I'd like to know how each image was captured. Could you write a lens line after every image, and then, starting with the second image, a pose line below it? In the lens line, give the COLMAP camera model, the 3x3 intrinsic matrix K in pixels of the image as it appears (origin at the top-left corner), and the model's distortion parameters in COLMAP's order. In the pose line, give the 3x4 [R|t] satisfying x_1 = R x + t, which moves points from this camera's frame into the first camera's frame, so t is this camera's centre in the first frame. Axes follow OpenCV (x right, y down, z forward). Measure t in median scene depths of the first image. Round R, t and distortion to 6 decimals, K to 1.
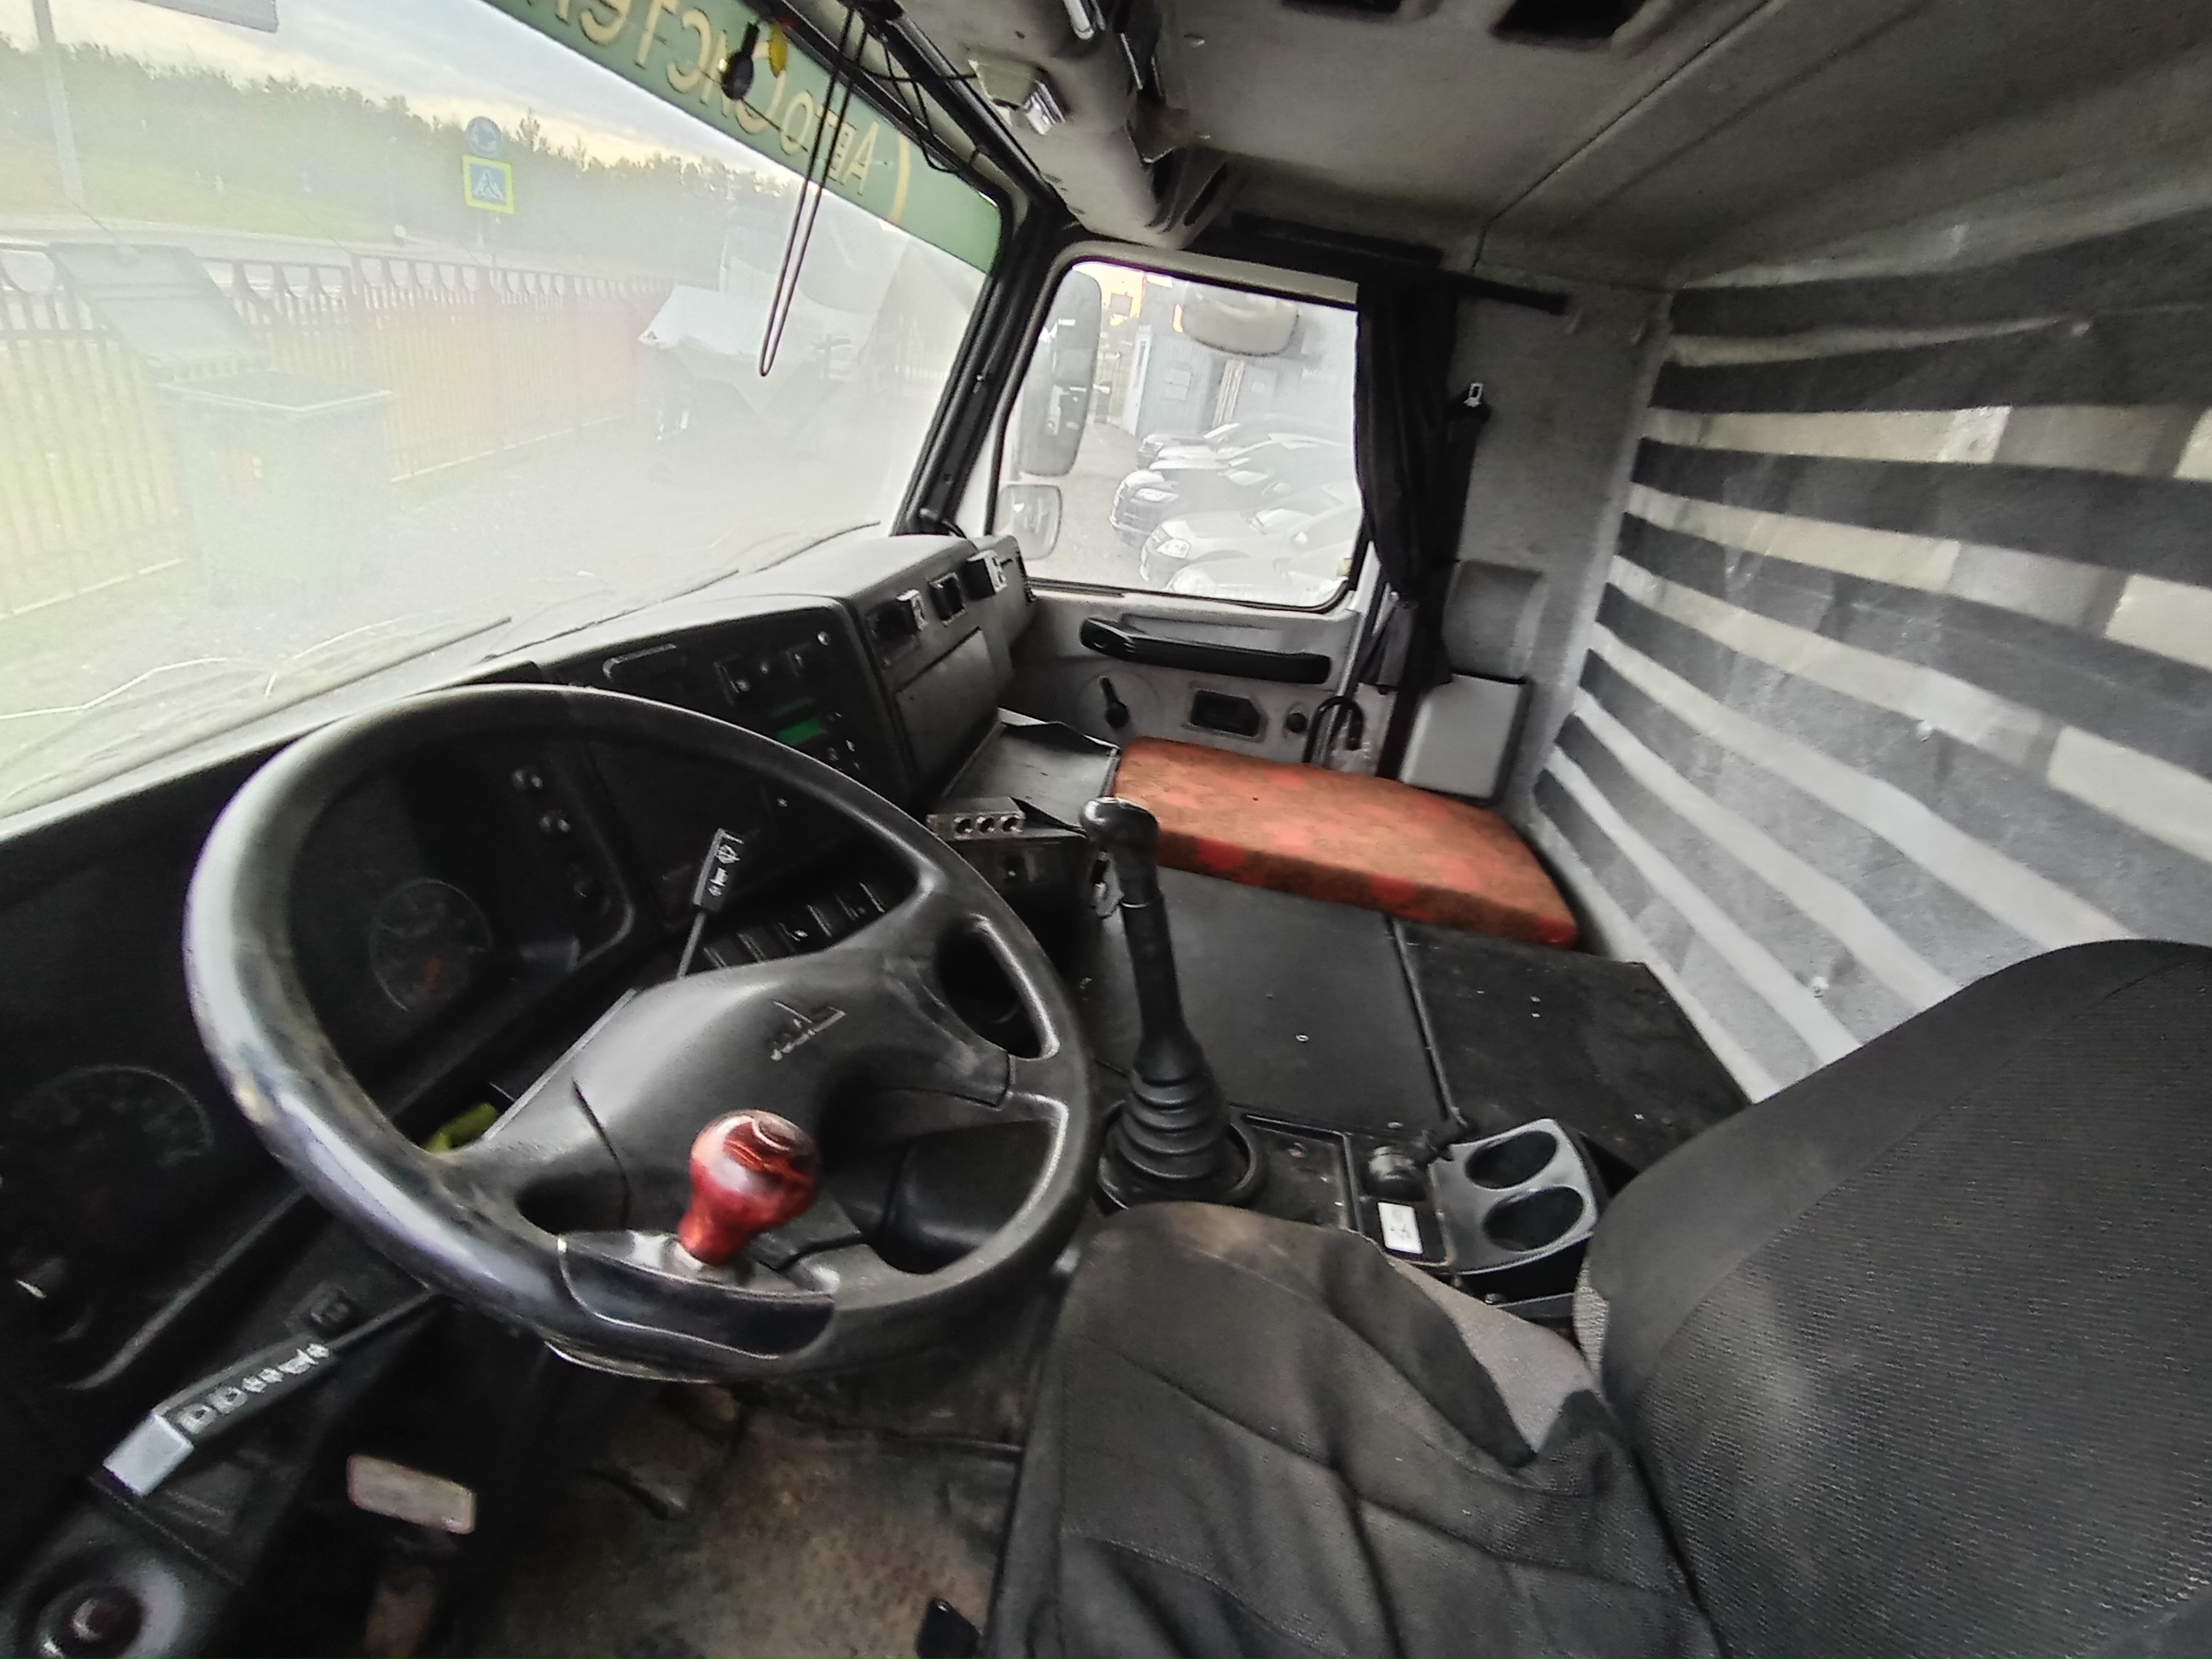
lens RADIAL K [[1051.8, 0, 1127.7], [0, 1051.8, 835.5], [0, 0, 1]] dist [0.001792, 0.000580]
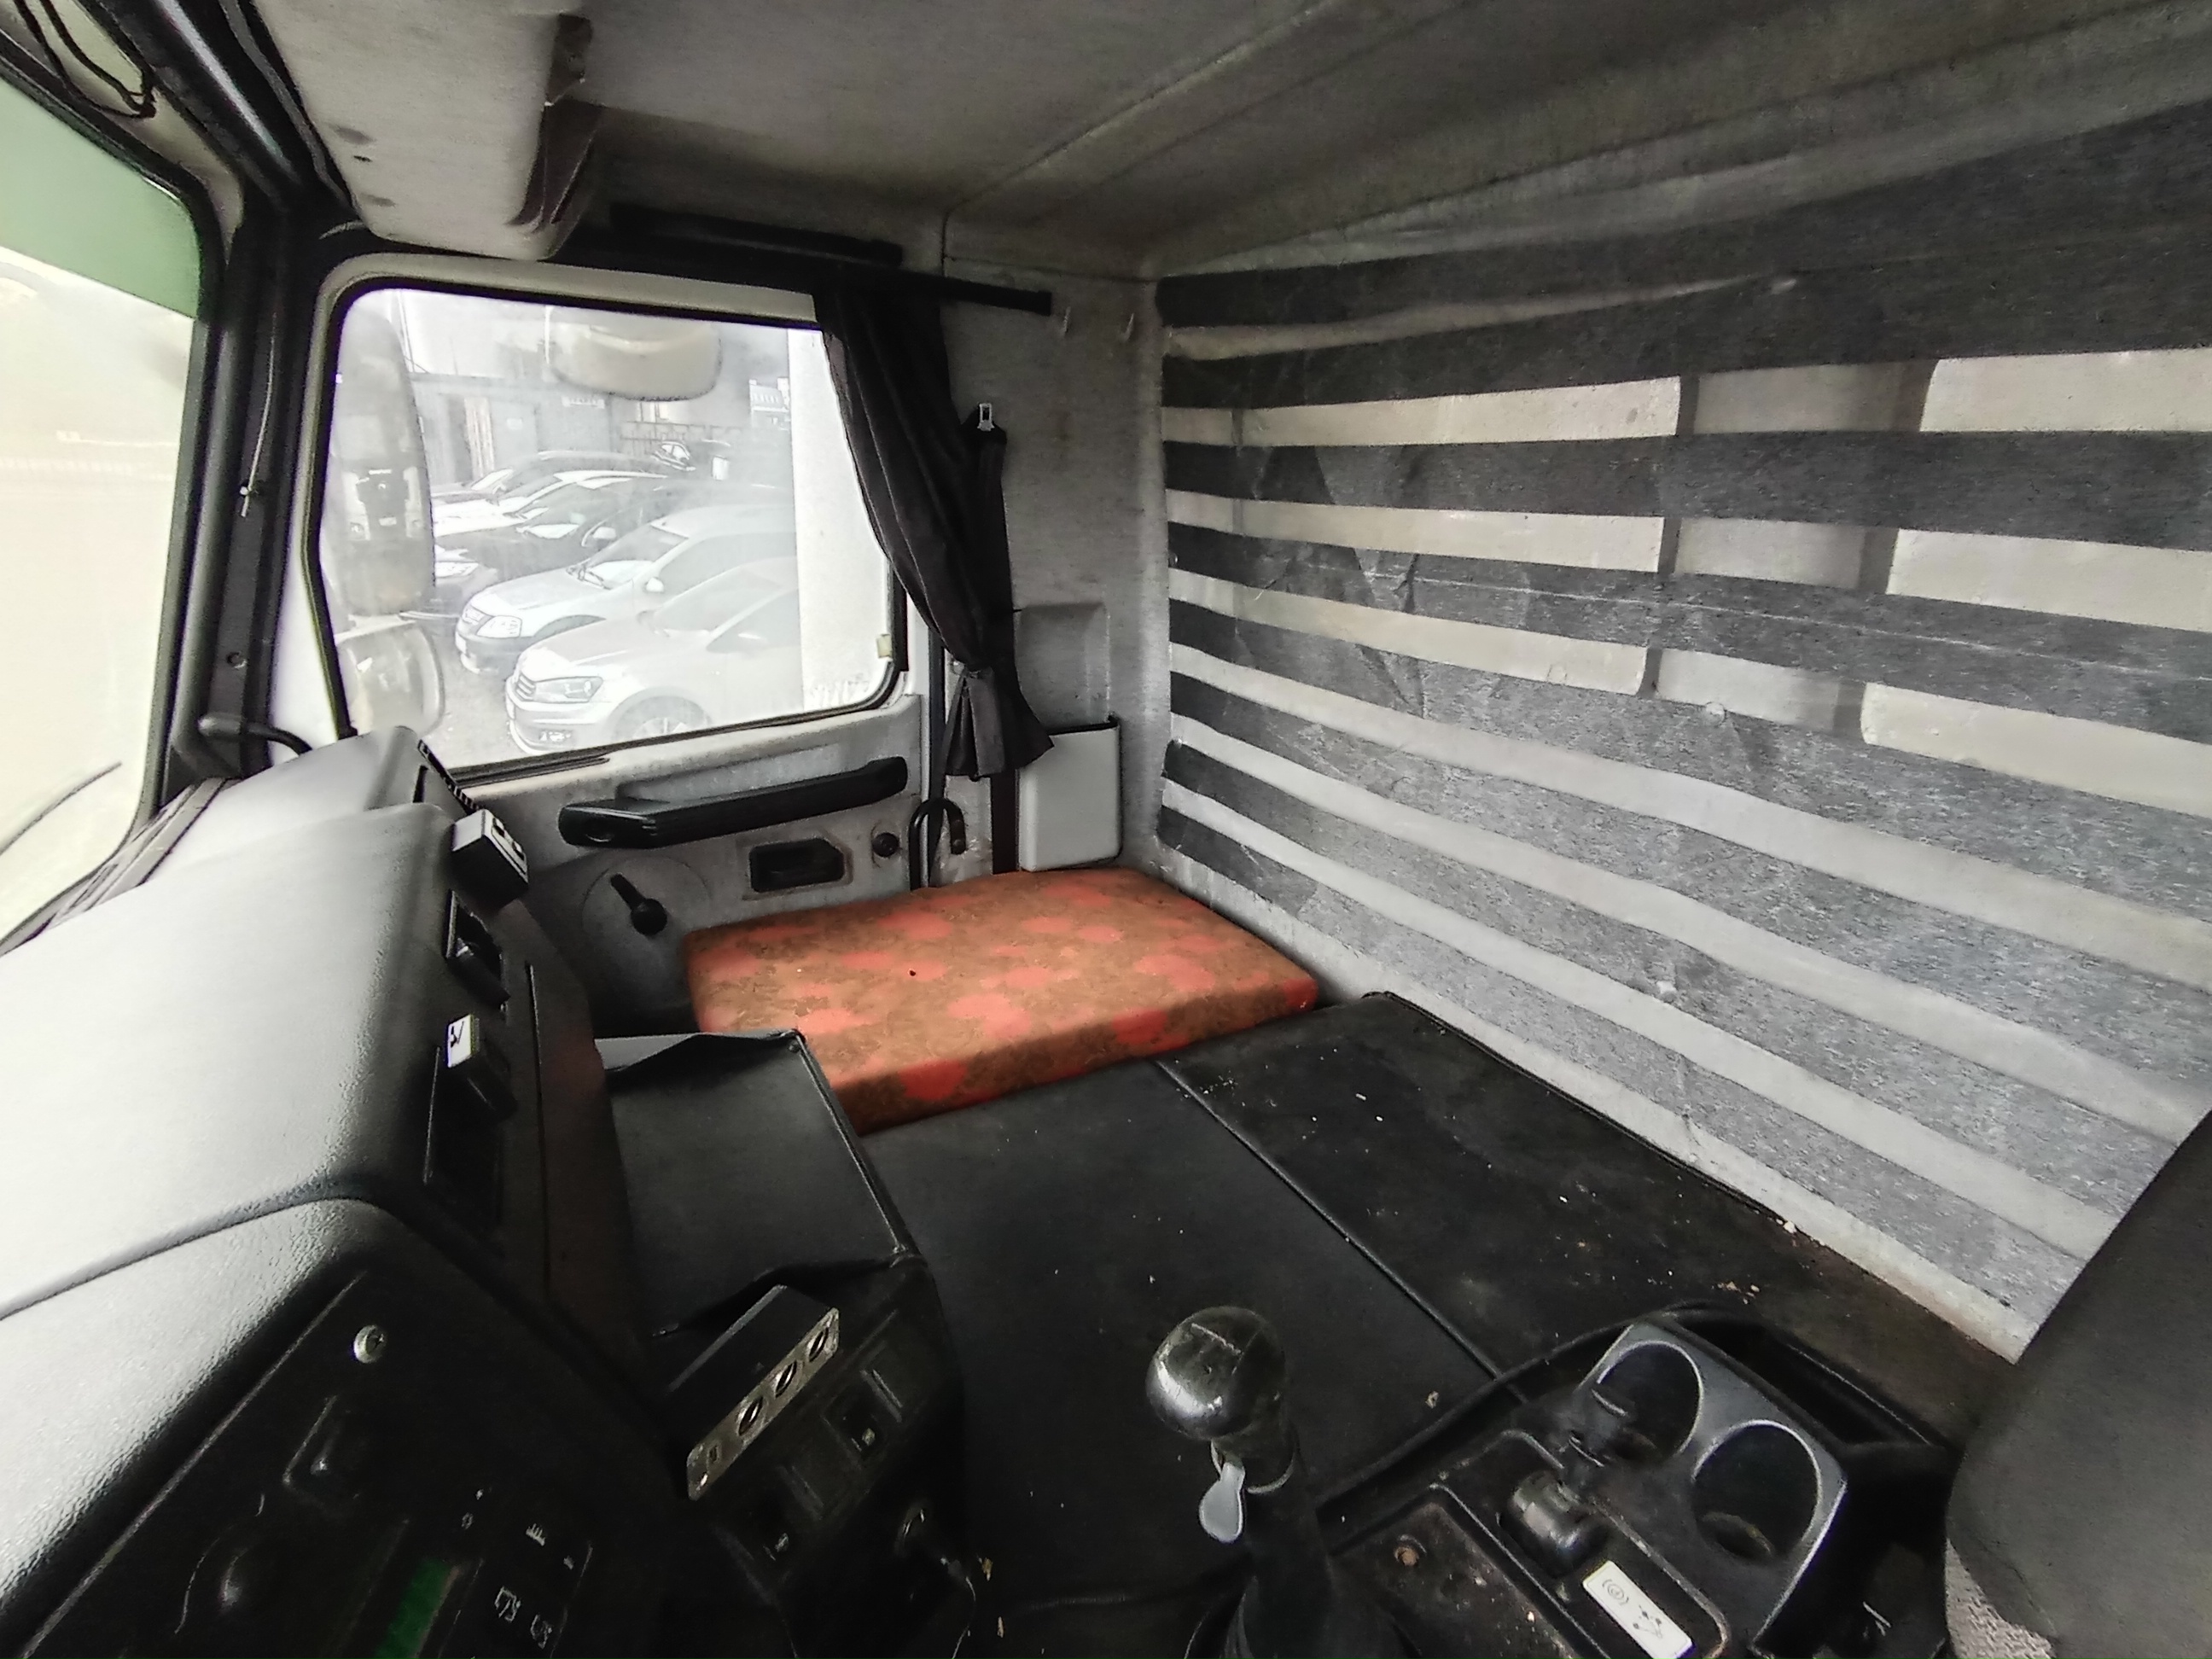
lens RADIAL K [[1035.2, 0, 1107.2], [0, 1035.2, 822.9], [0, 0, 1]] dist [-0.000610, 0.000358]
pose [[0.804303, -0.319942, 0.500733, -0.111478], [0.323905, 0.942533, 0.081957, -0.162728], [-0.498179, 0.096272, 0.861713, 0.297108]]
